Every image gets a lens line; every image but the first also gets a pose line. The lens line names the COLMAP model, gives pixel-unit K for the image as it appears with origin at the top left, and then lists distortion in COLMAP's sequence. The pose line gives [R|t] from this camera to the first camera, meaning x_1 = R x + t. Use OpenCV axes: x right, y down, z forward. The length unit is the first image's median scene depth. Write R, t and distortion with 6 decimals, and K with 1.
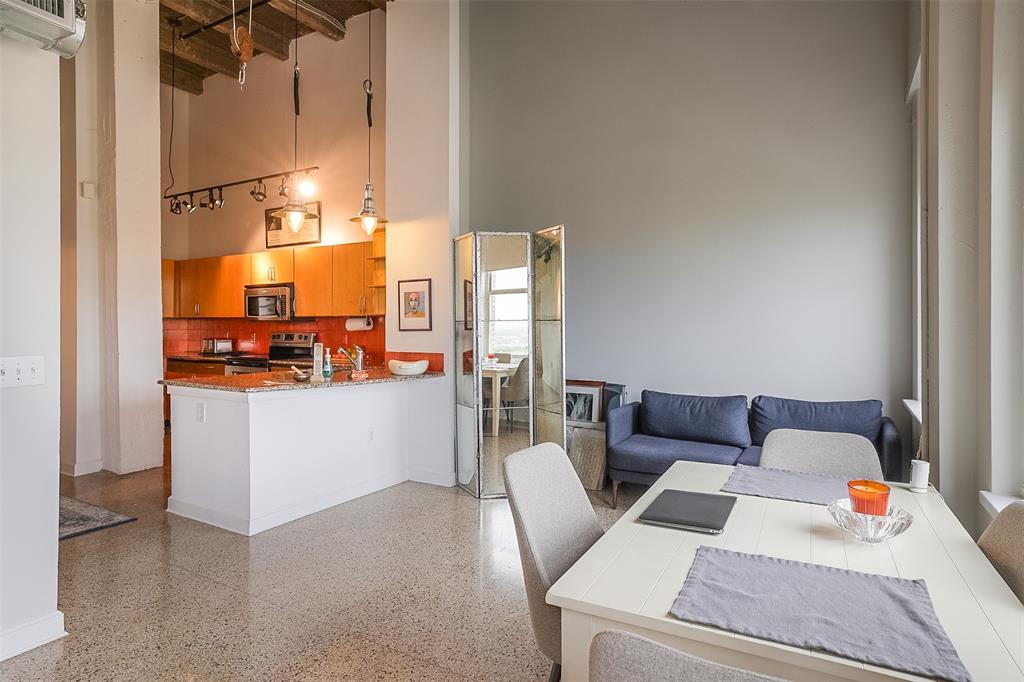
lens RADIAL K [[557.1, 0, 511.7], [0, 557.1, 323.3], [0, 0, 1]] dist [-0.002099, -0.000528]
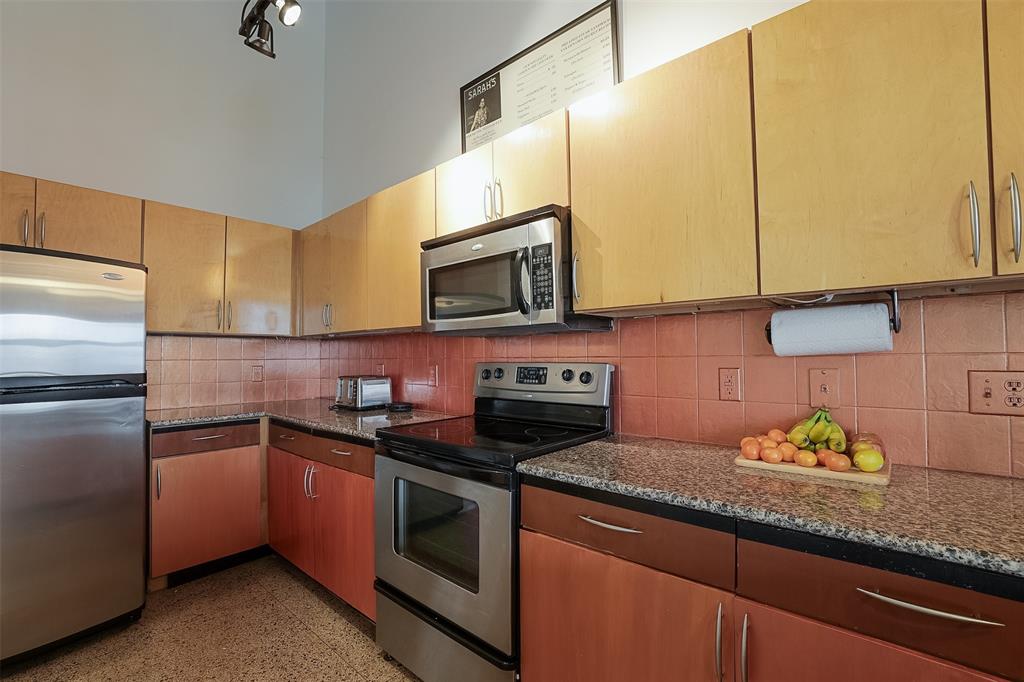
lens RADIAL K [[440.9, 0, 513.3], [0, 440.9, 342.3], [0, 0, 1]] dist [-0.046115, 0.018646]
pose [[0.981139, -0.012955, -0.192870, -0.386169], [0.006498, 0.999398, -0.034075, 0.013958], [0.193195, 0.032180, 0.980632, 0.768057]]
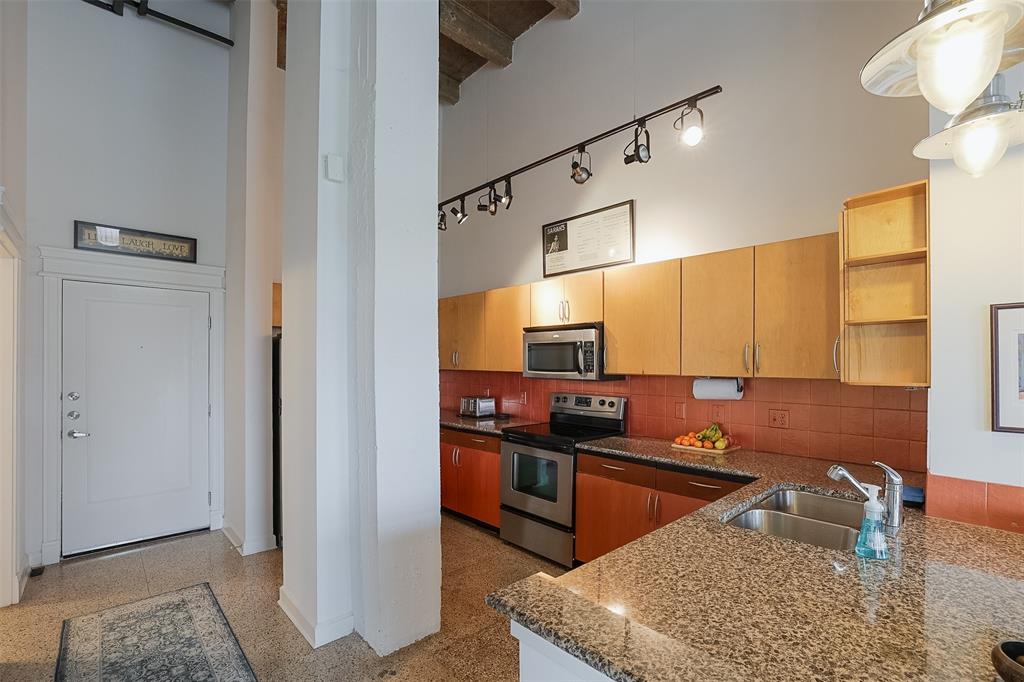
lens RADIAL K [[460.8, 0, 523.0], [0, 460.8, 366.0], [0, 0, 1]] dist [-0.026647, -0.000004]
pose [[0.959510, 0.009152, -0.281527, -0.338384], [-0.007322, 0.999945, 0.007550, -0.025210], [0.281580, -0.005183, 0.959524, 0.466560]]
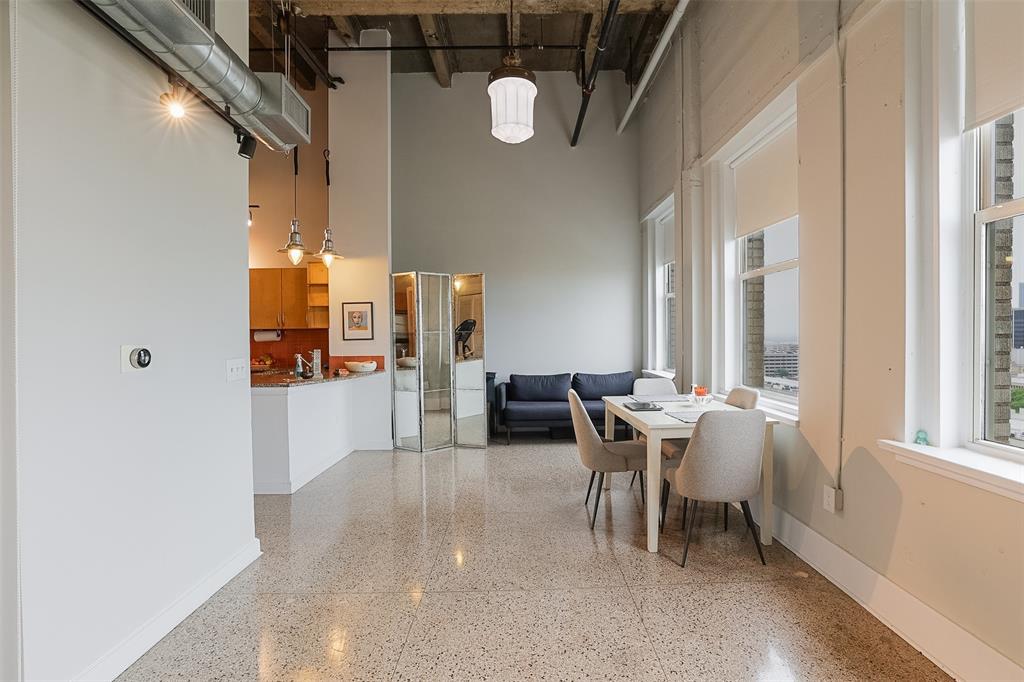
lens RADIAL K [[458.0, 0, 539.3], [0, 458.0, 337.3], [0, 0, 1]] dist [-0.036921, 0.000134]
pose [[0.845542, -0.010001, 0.533816, -0.300863], [0.007205, 0.999947, 0.007320, 0.001508], [-0.533861, -0.002344, 0.845569, -0.128934]]
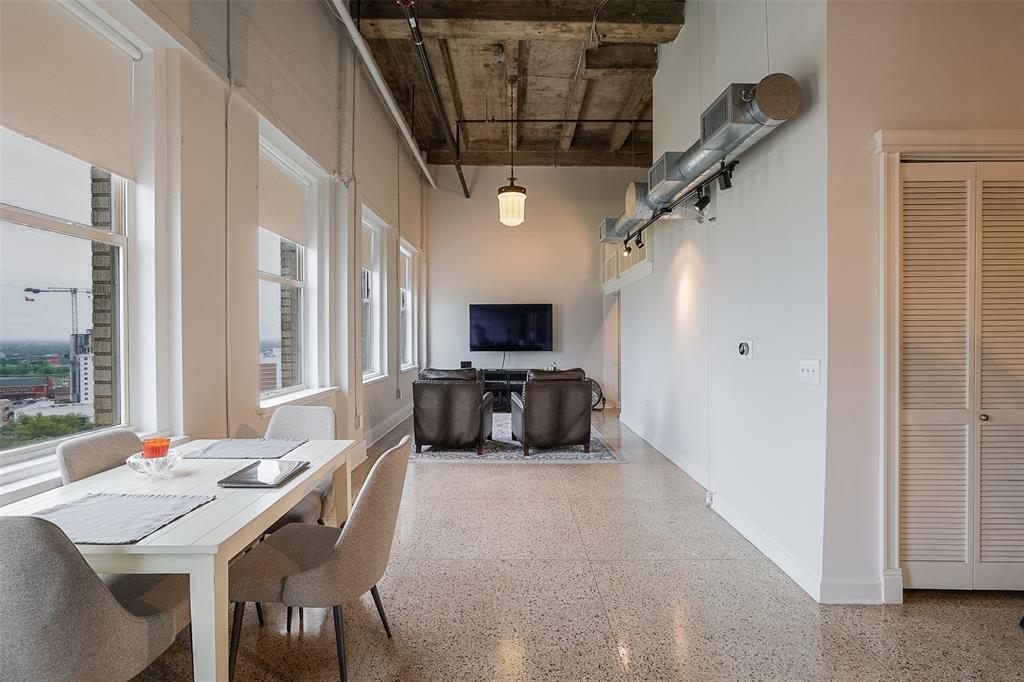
lens RADIAL K [[475.5, 0, 512.0], [0, 475.5, 341.0], [0, 0, 1]] dist [-0.019045, 0.000904]
pose [[-0.872299, 0.005510, -0.488942, 0.097512], [0.000657, 0.999949, 0.010096, 0.002323], [0.488973, 0.008485, -0.872258, 0.592269]]
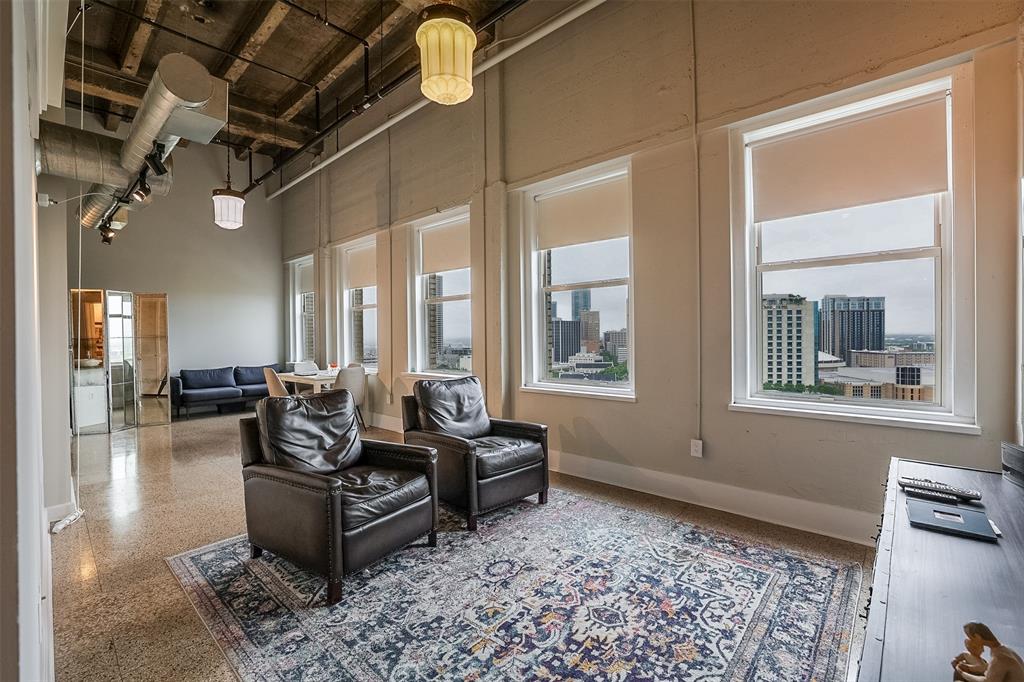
lens RADIAL K [[440.9, 0, 513.3], [0, 440.9, 342.3], [0, 0, 1]] dist [-0.046115, 0.018646]
pose [[0.215648, -0.016045, 0.976339, -0.792334], [0.012609, 0.999827, 0.013646, 0.004994], [-0.976390, 0.009368, 0.215813, -0.427403]]
